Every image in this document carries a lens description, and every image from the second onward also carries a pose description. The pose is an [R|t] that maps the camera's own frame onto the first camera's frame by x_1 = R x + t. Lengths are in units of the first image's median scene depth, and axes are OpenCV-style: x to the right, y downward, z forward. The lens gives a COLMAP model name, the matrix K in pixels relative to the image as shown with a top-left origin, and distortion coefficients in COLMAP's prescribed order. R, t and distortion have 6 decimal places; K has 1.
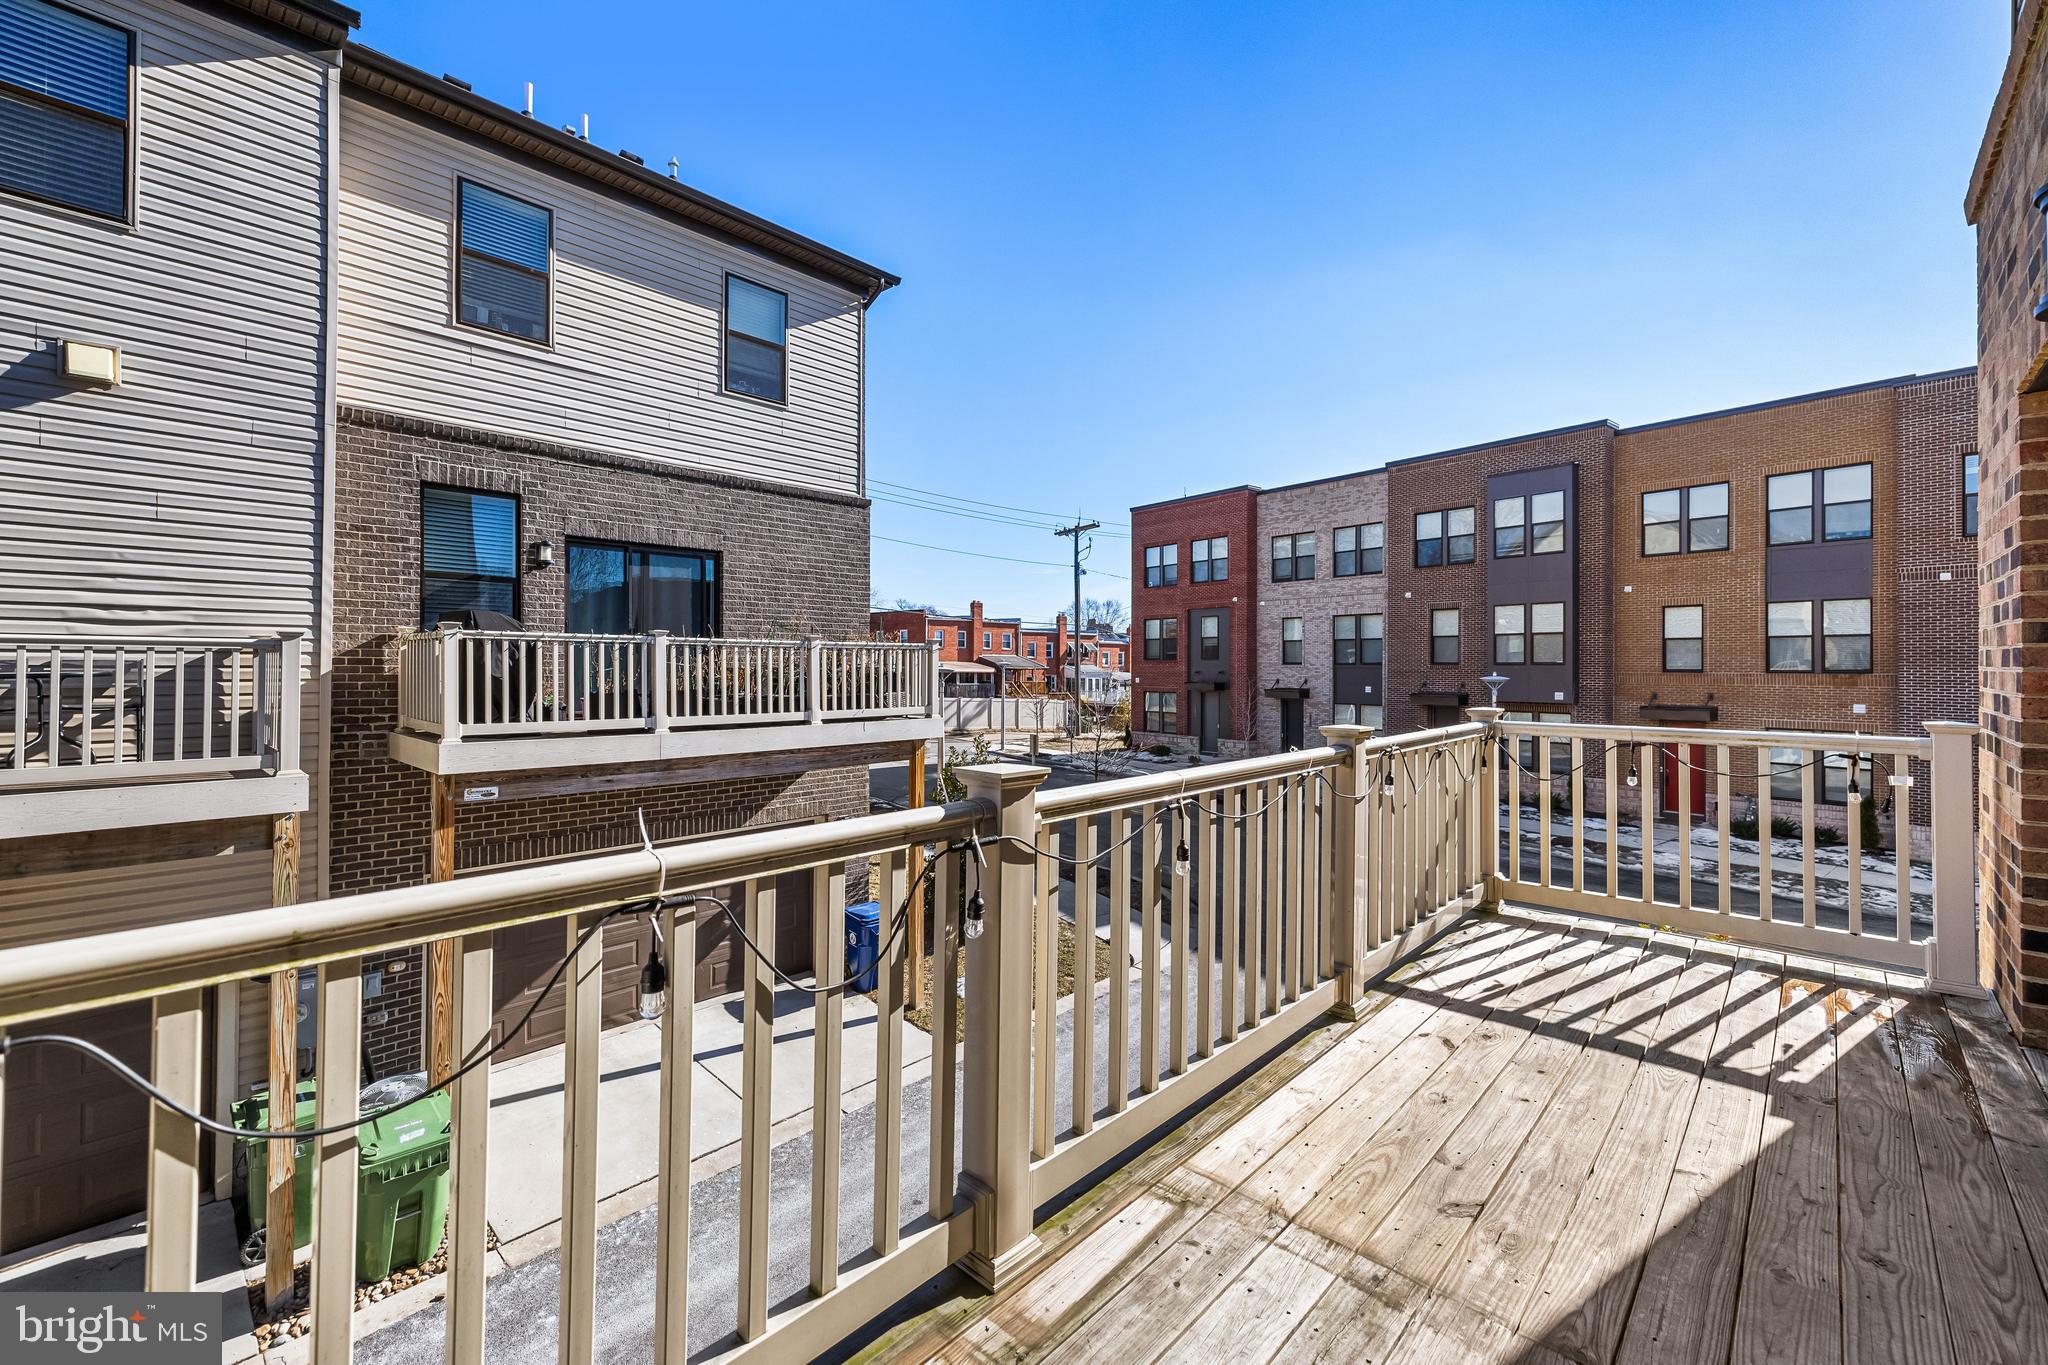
lens RADIAL K [[860.2, 0, 1016.7], [0, 860.2, 659.4], [0, 0, 1]] dist [0.001320, 0.000108]
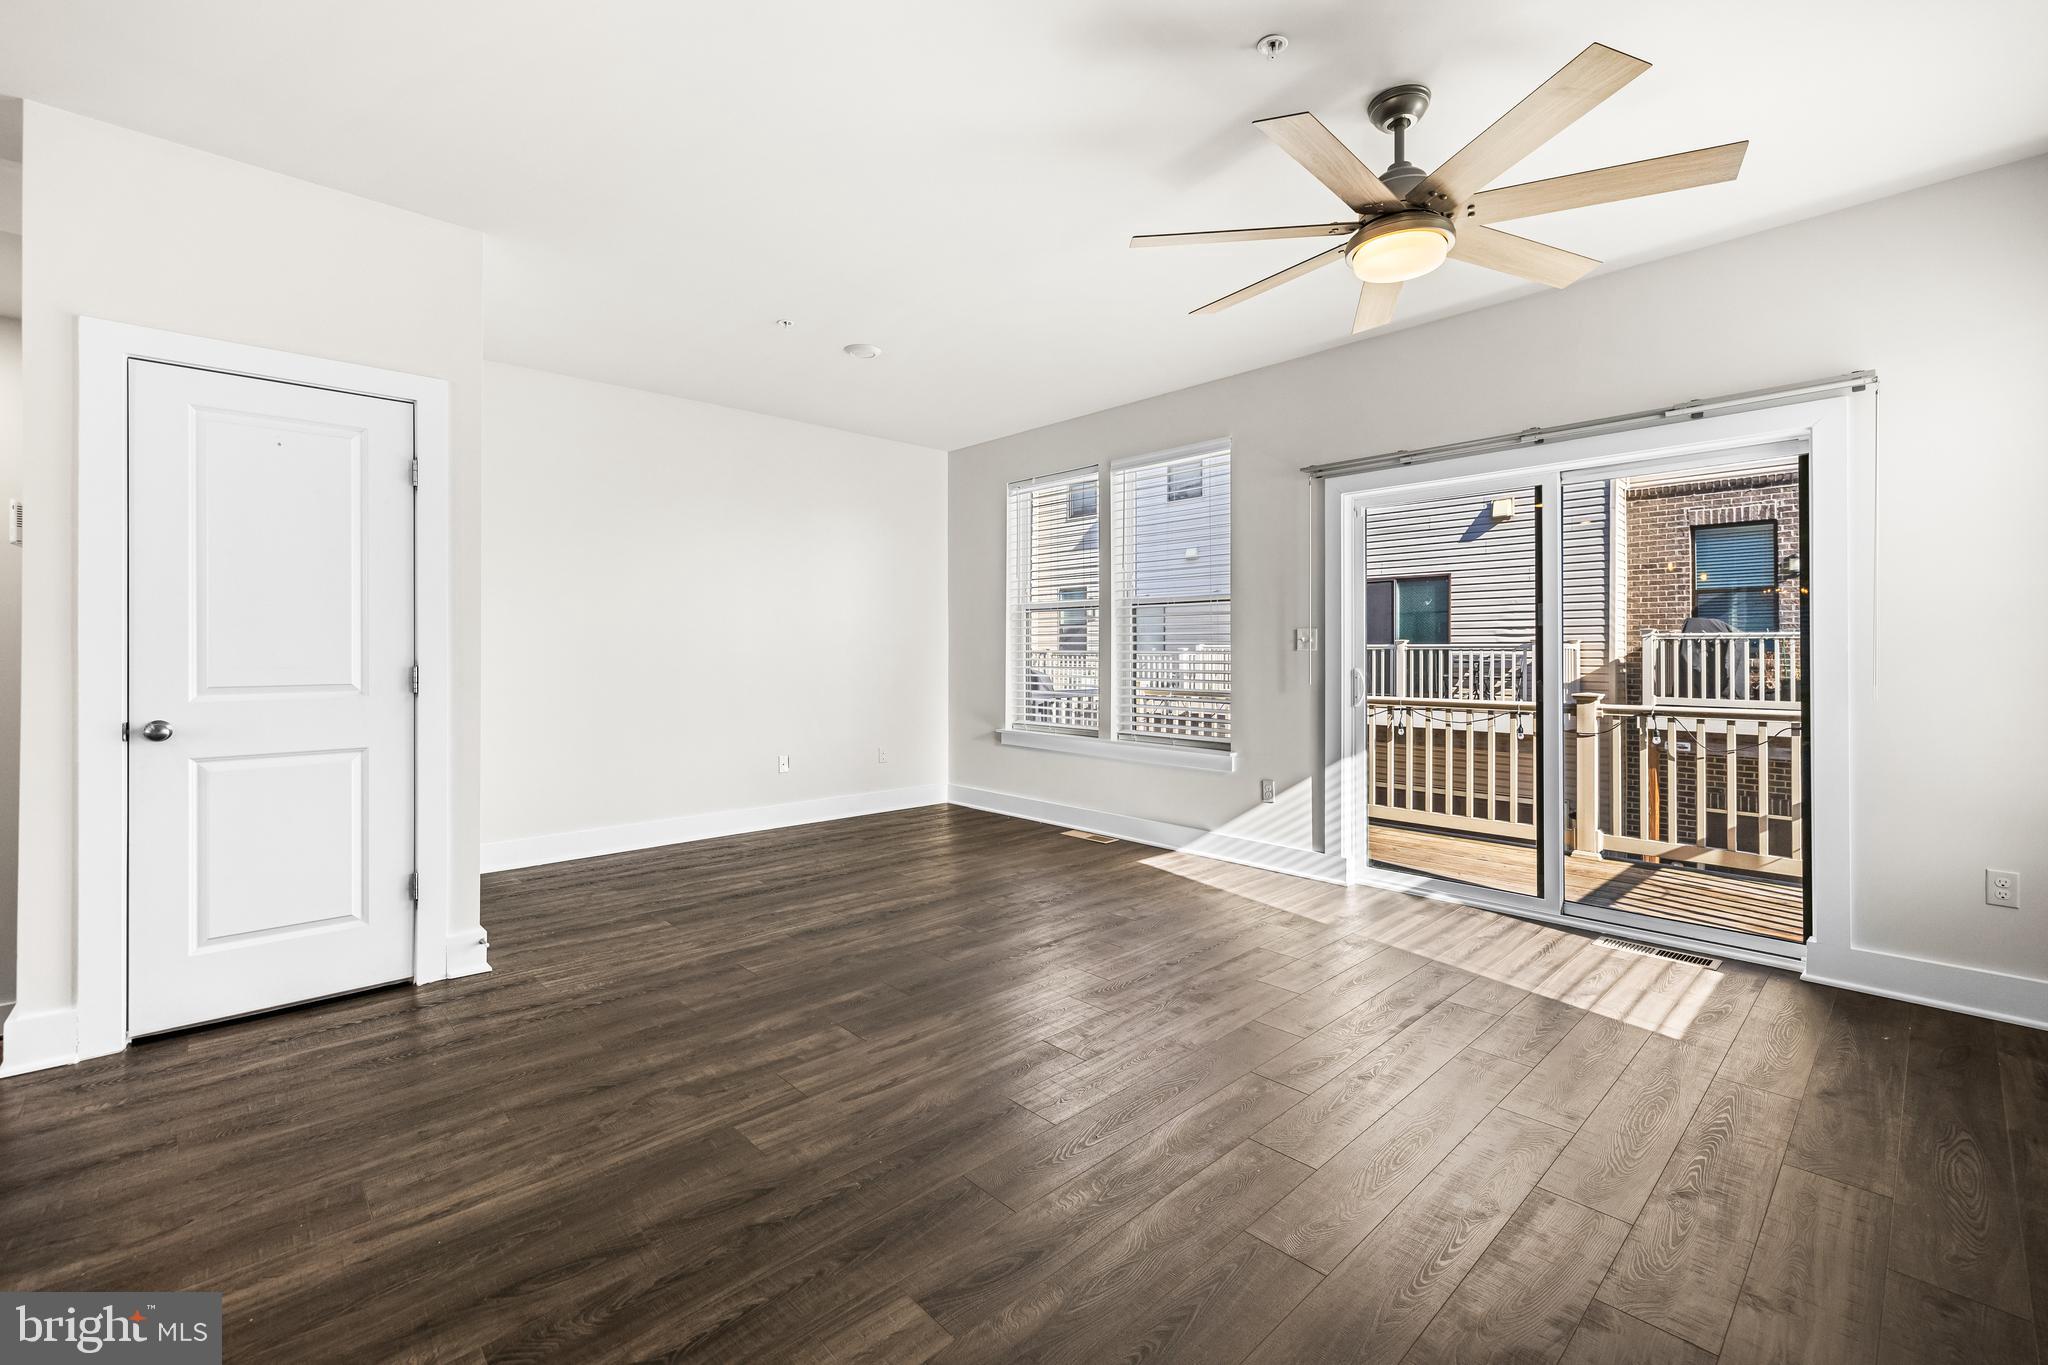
lens RADIAL K [[869.0, 0, 1011.1], [0, 869.0, 649.1], [0, 0, 1]] dist [-0.001036, 0.000145]
pose [[-0.071246, -0.002645, -0.997455, 0.796442], [0.012465, 0.999916, -0.003541, -0.014665], [0.997381, -0.012685, -0.071207, -0.012051]]
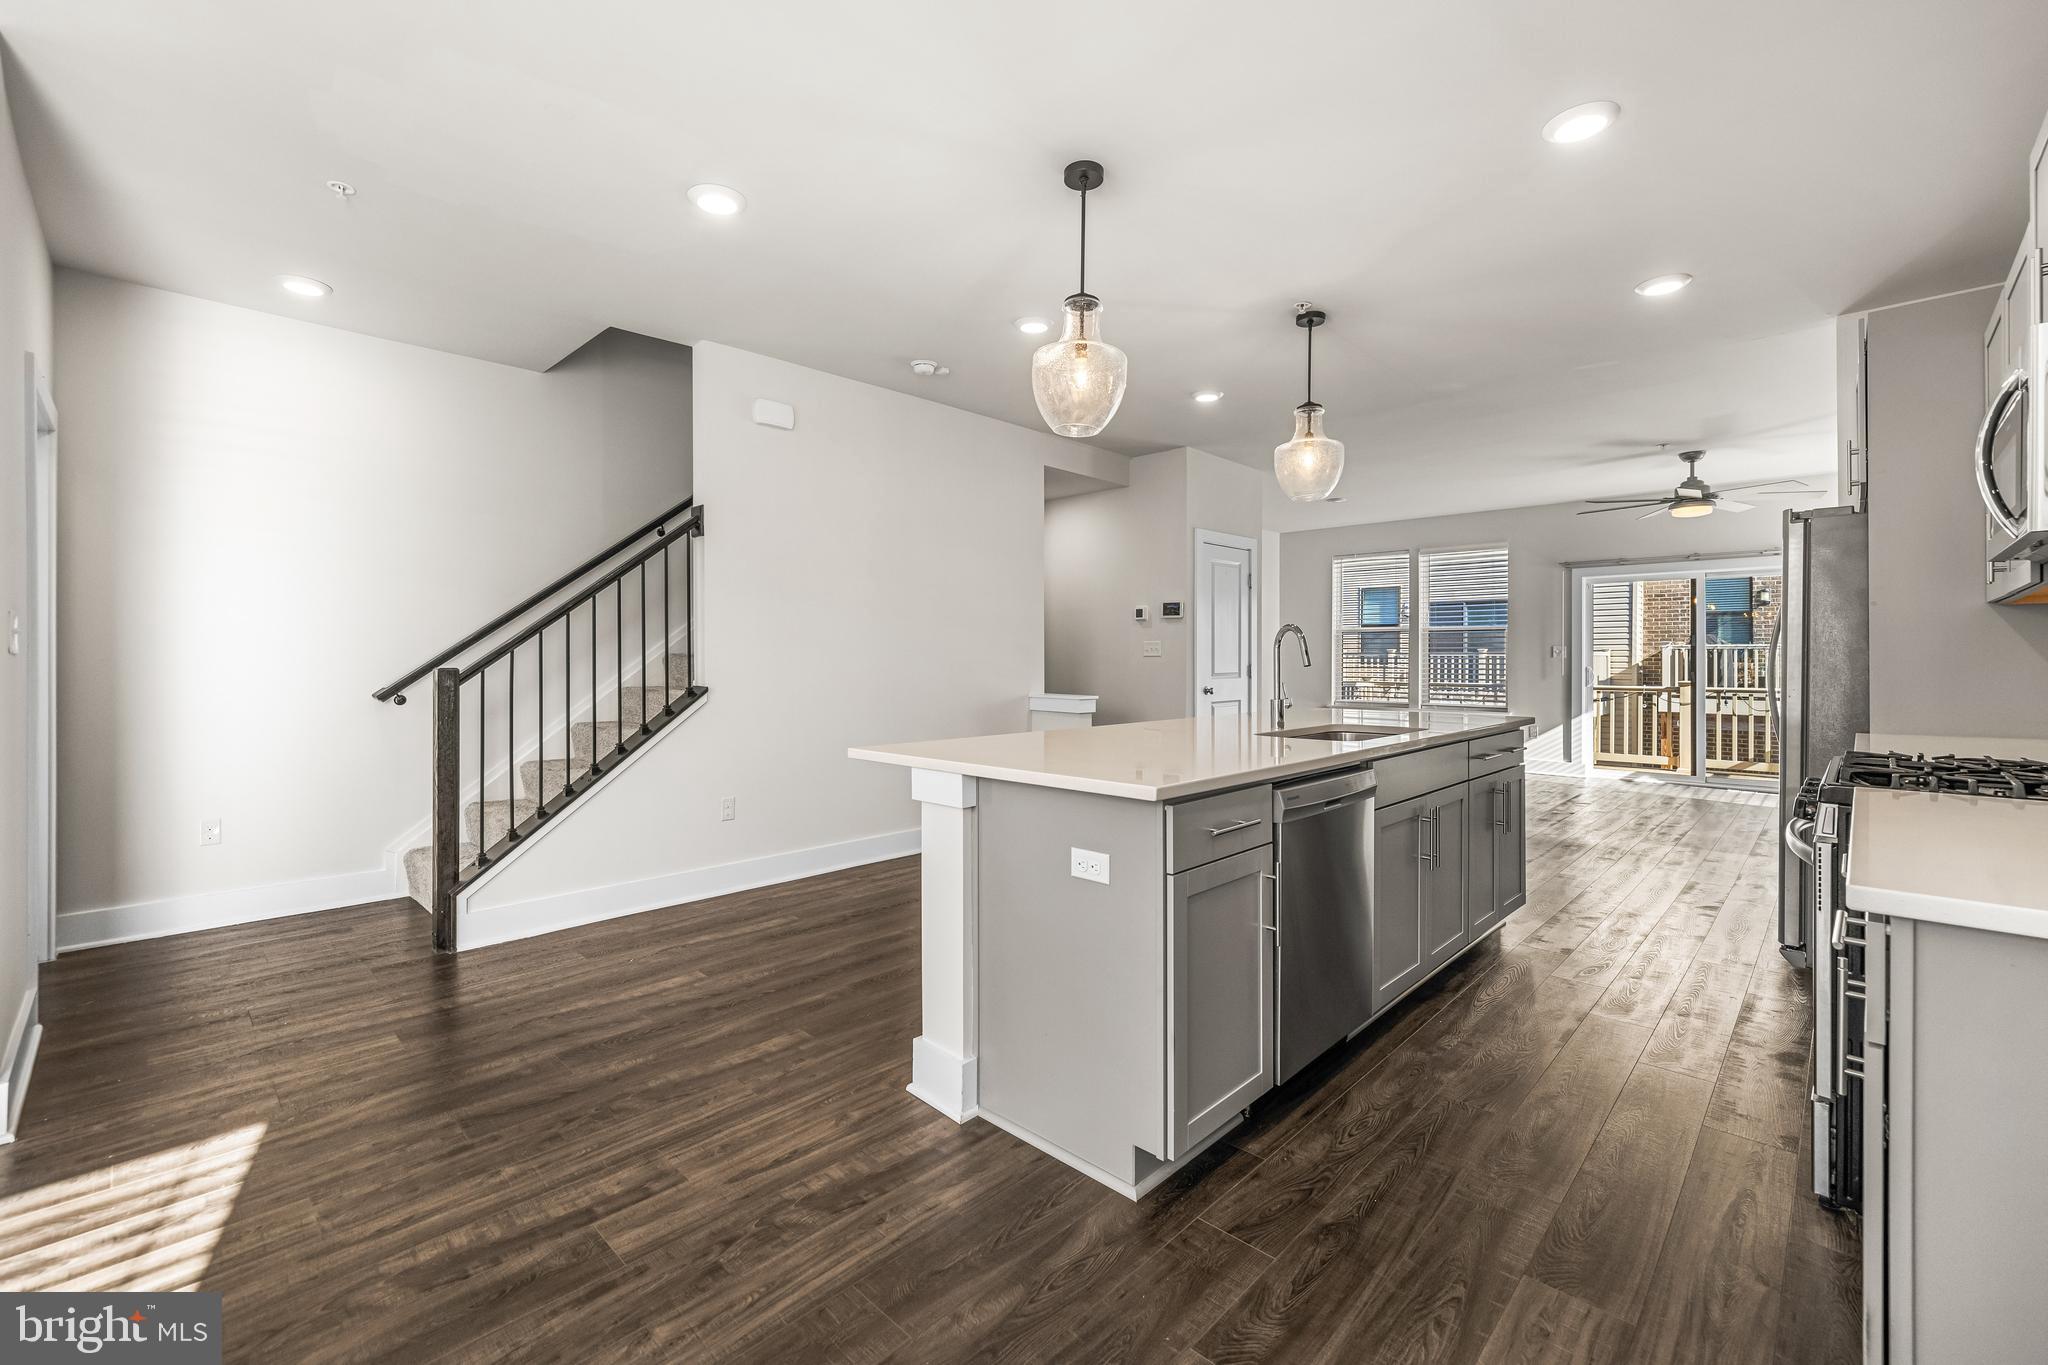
lens RADIAL K [[860.2, 0, 1016.7], [0, 860.2, 659.4], [0, 0, 1]] dist [0.001320, 0.000108]
pose [[-0.018692, 0.004488, -0.999815, 1.278260], [0.011122, 0.999929, 0.004281, -0.023020], [0.999763, -0.011040, -0.018741, -0.491232]]
